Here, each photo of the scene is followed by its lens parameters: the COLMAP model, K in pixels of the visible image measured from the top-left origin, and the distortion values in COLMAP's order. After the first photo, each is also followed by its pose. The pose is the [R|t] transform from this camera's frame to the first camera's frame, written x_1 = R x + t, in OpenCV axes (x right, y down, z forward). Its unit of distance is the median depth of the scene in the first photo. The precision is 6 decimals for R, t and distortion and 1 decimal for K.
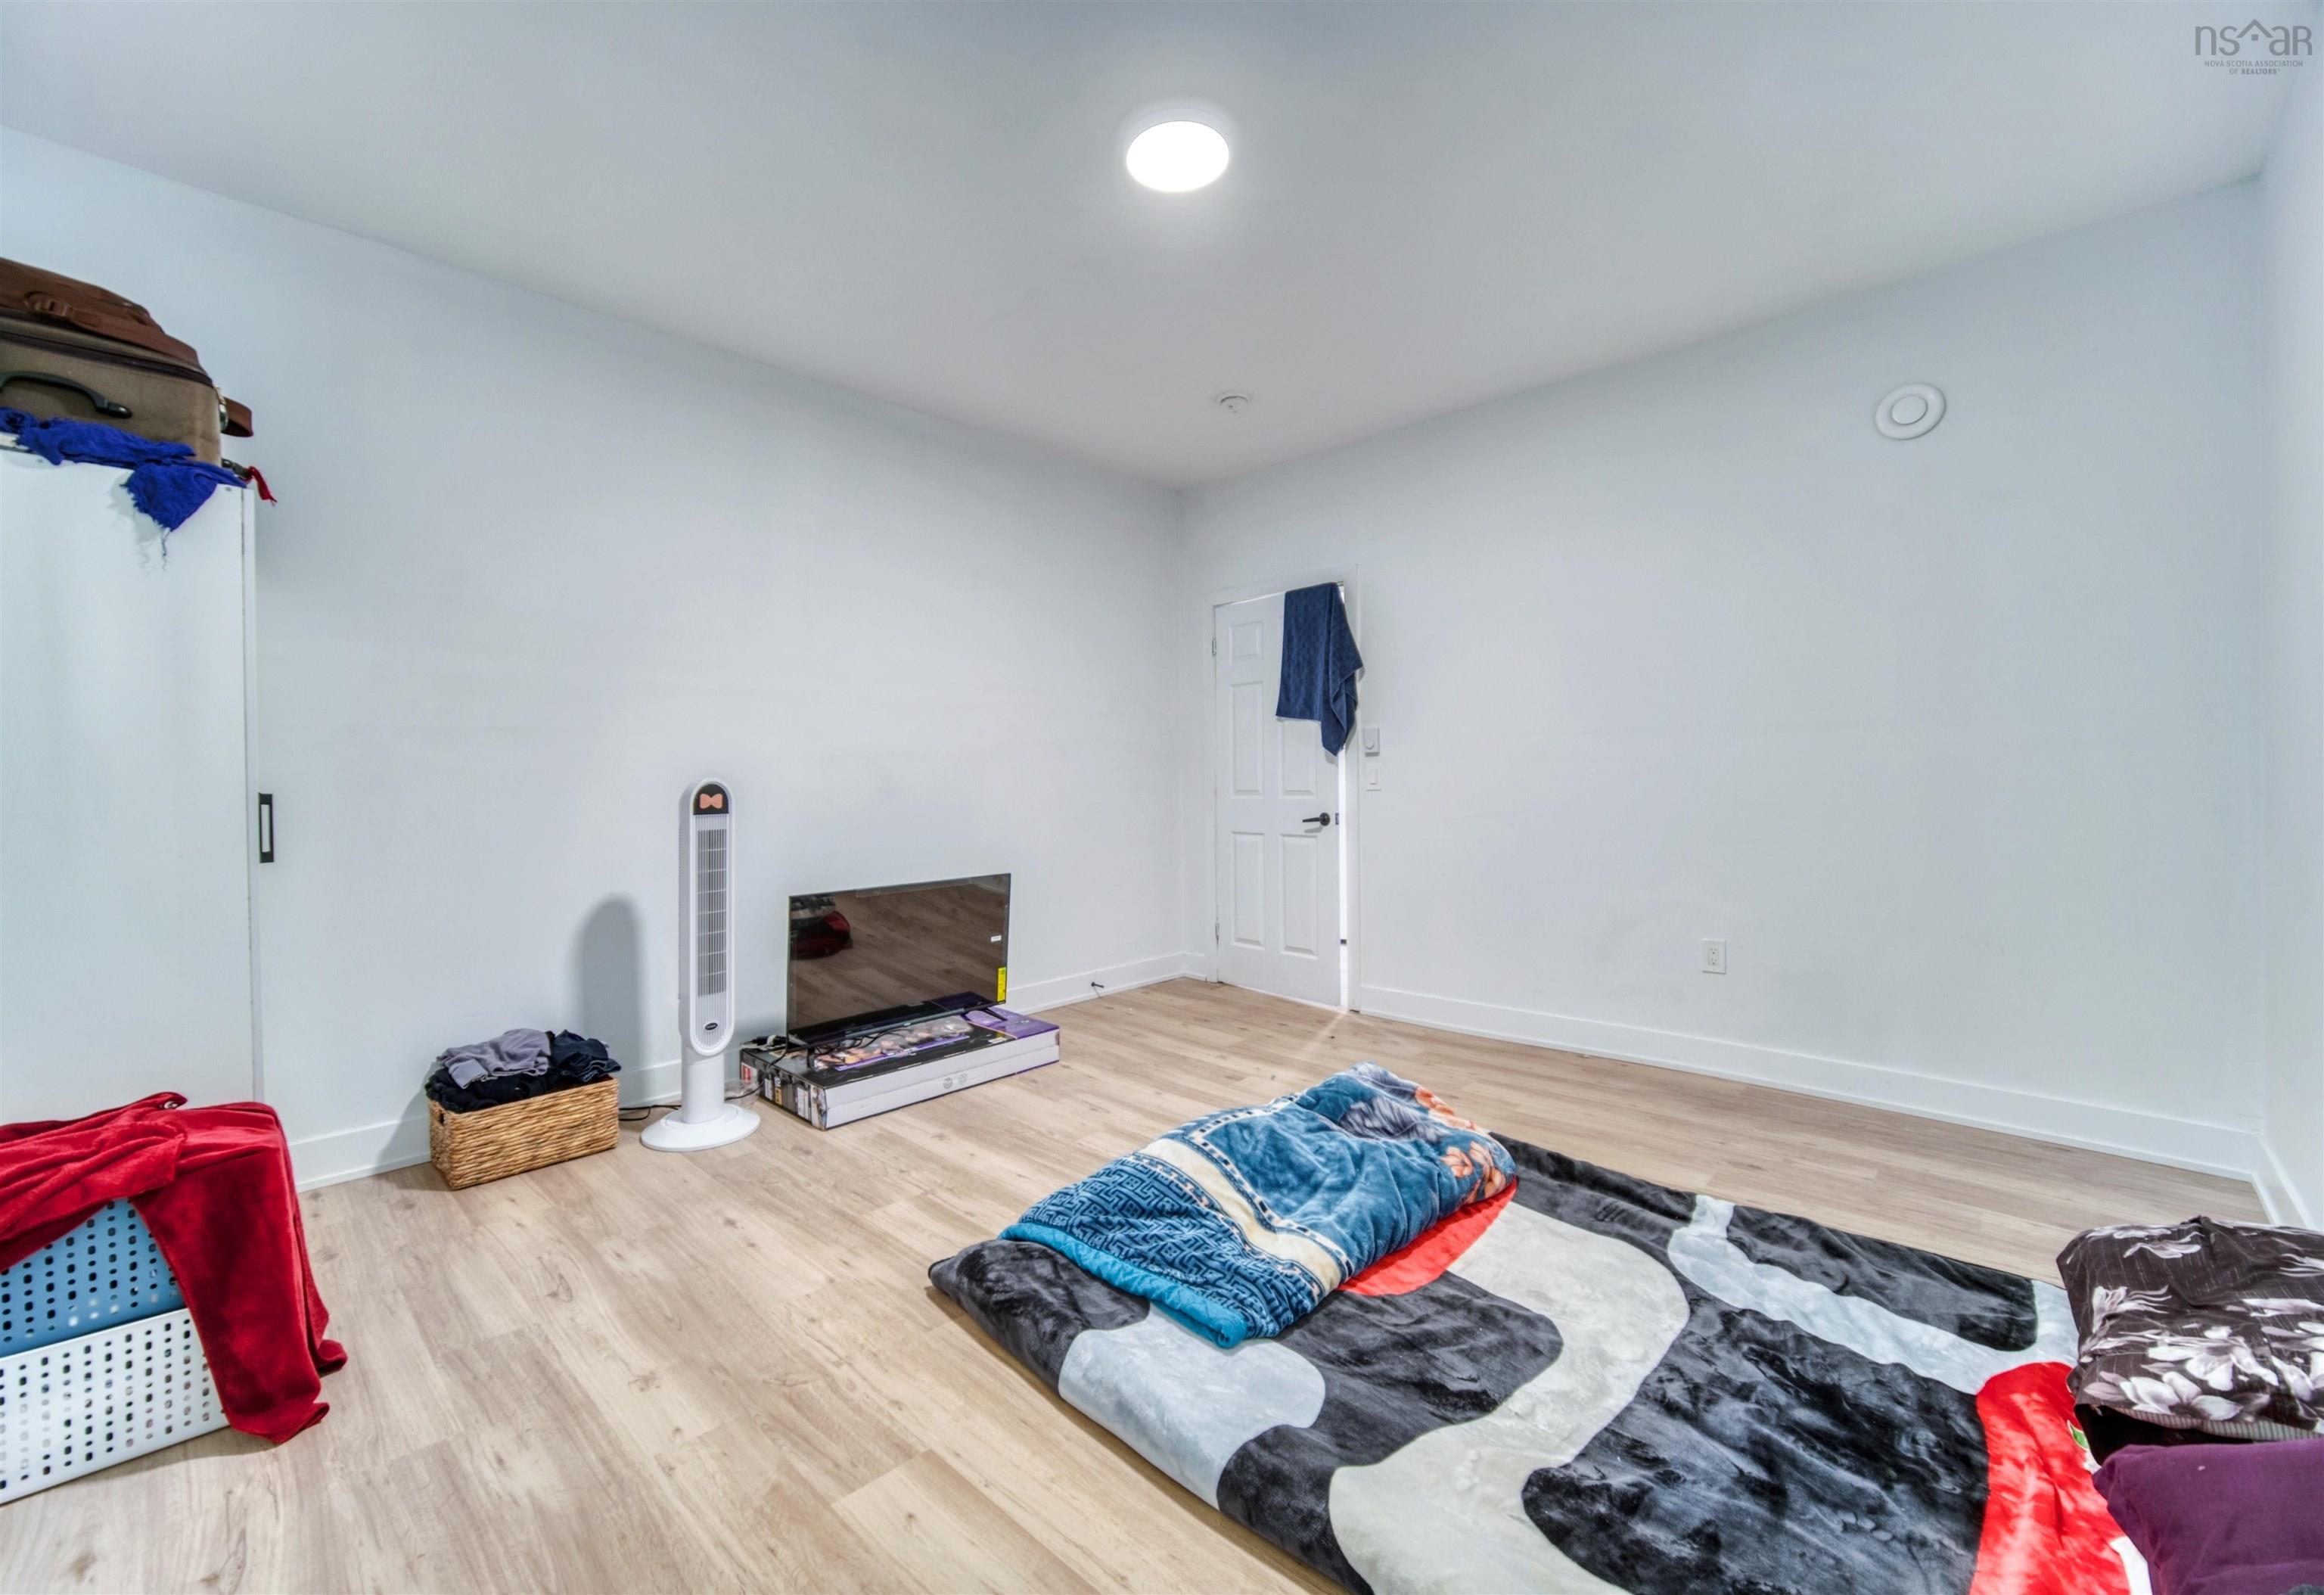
lens RADIAL K [[943.4, 0, 1149.9], [0, 943.4, 789.6], [0, 0, 1]] dist [-0.034799, 0.000094]
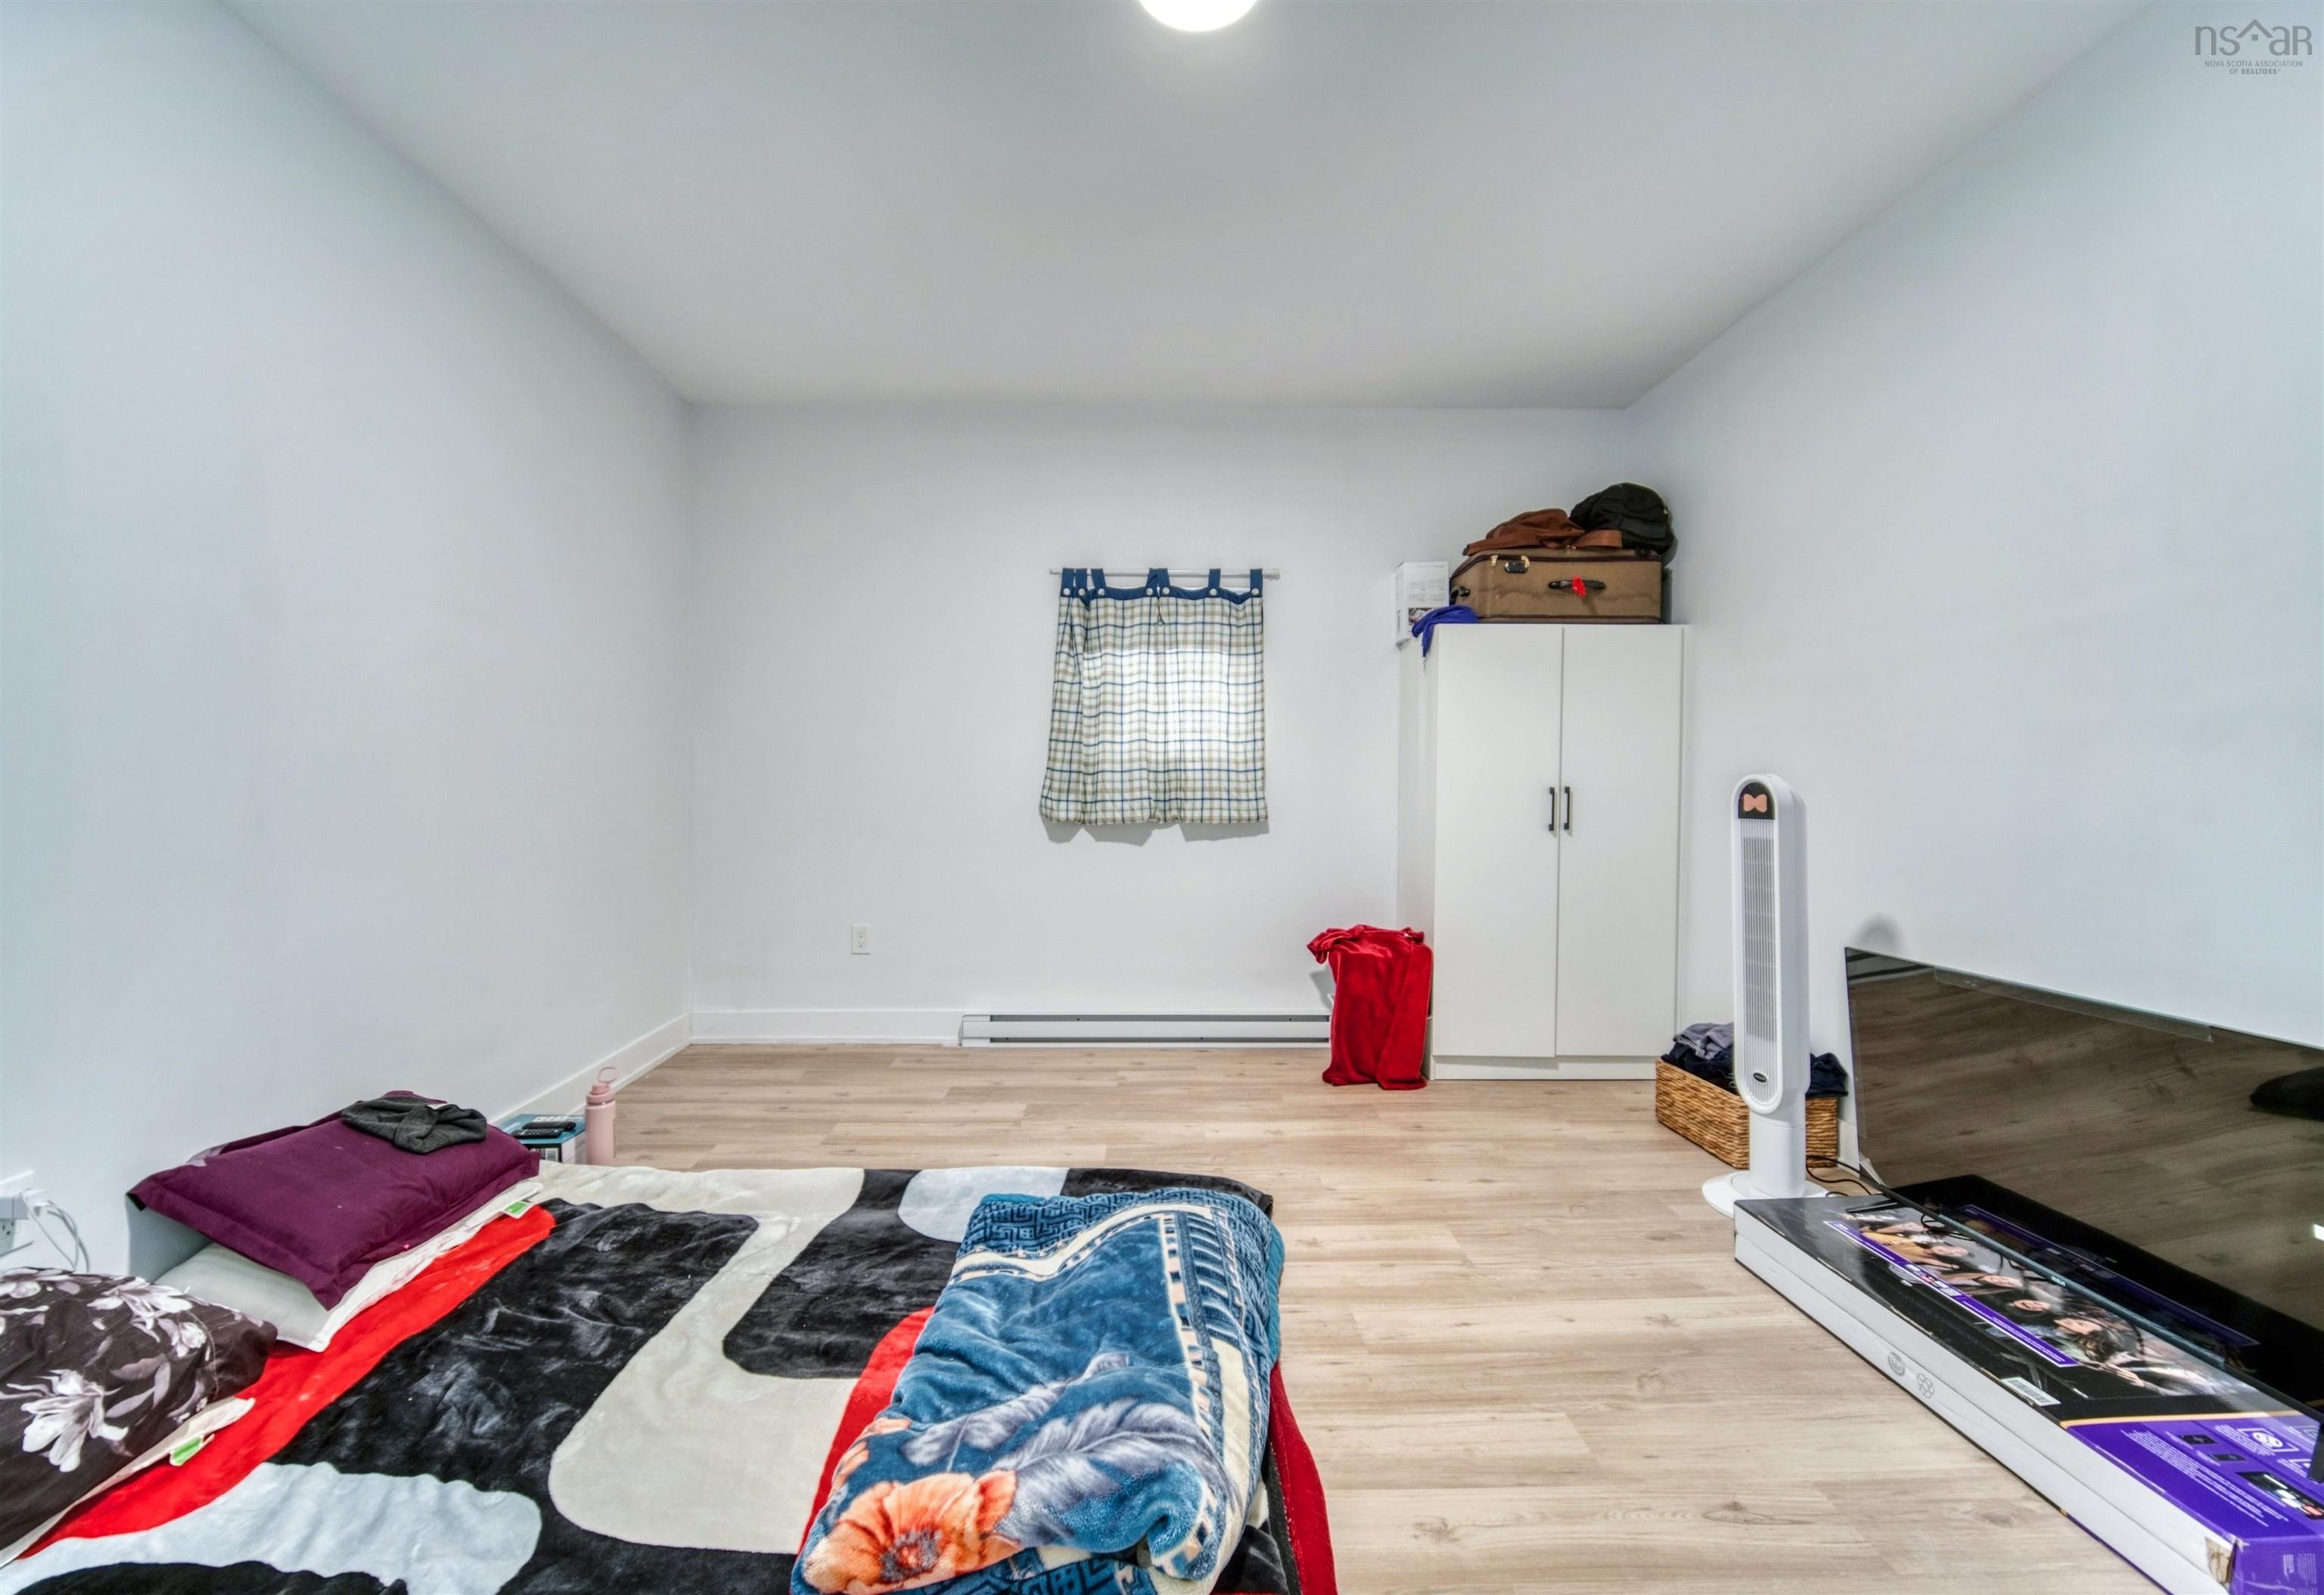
lens RADIAL K [[946.2, 0, 1162.5], [0, 946.2, 815.0], [0, 0, 1]] dist [-0.003490, 0.000485]
pose [[-0.708308, 0.031883, -0.705184, 0.497175], [0.003471, 0.999125, 0.041687, -0.013927], [0.705895, 0.027079, -0.707798, 1.248468]]
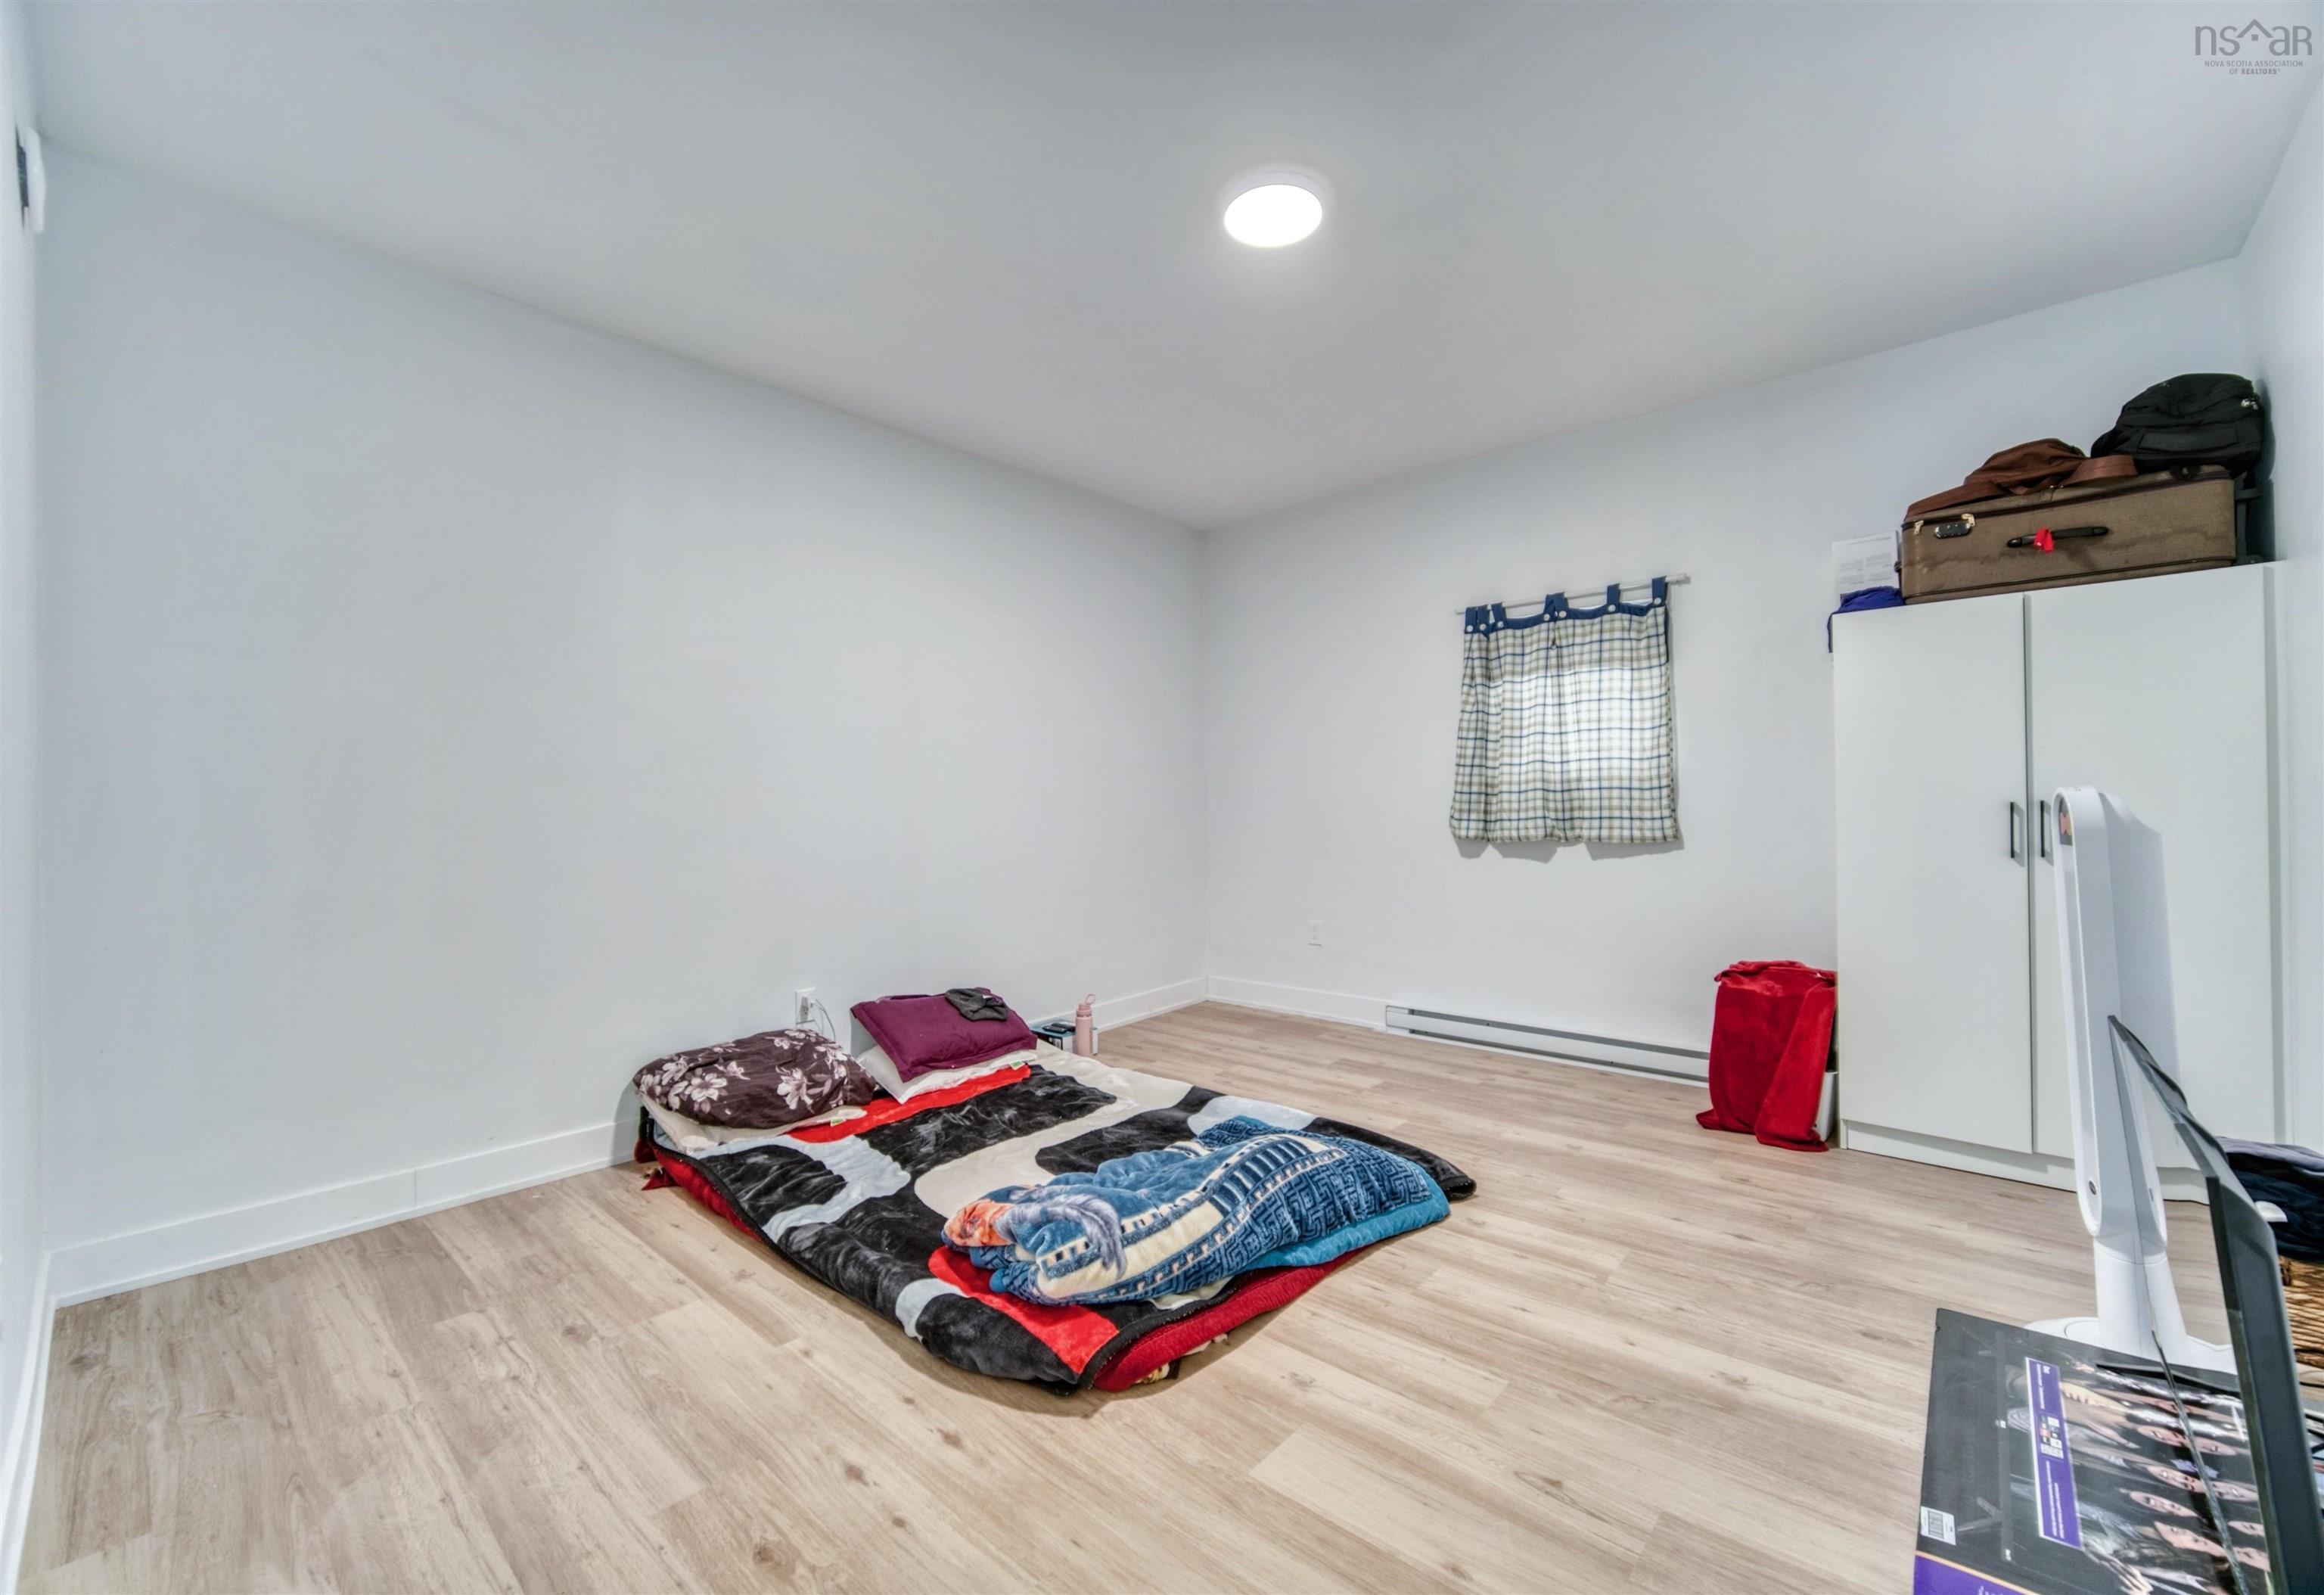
lens RADIAL K [[946.2, 0, 1162.5], [0, 946.2, 815.0], [0, 0, 1]] dist [-0.003490, 0.000485]
pose [[-0.998977, 0.025409, -0.037416, 0.170719], [0.024875, 0.999583, 0.014647, -0.019563], [0.037773, 0.013701, -0.999192, 1.648452]]
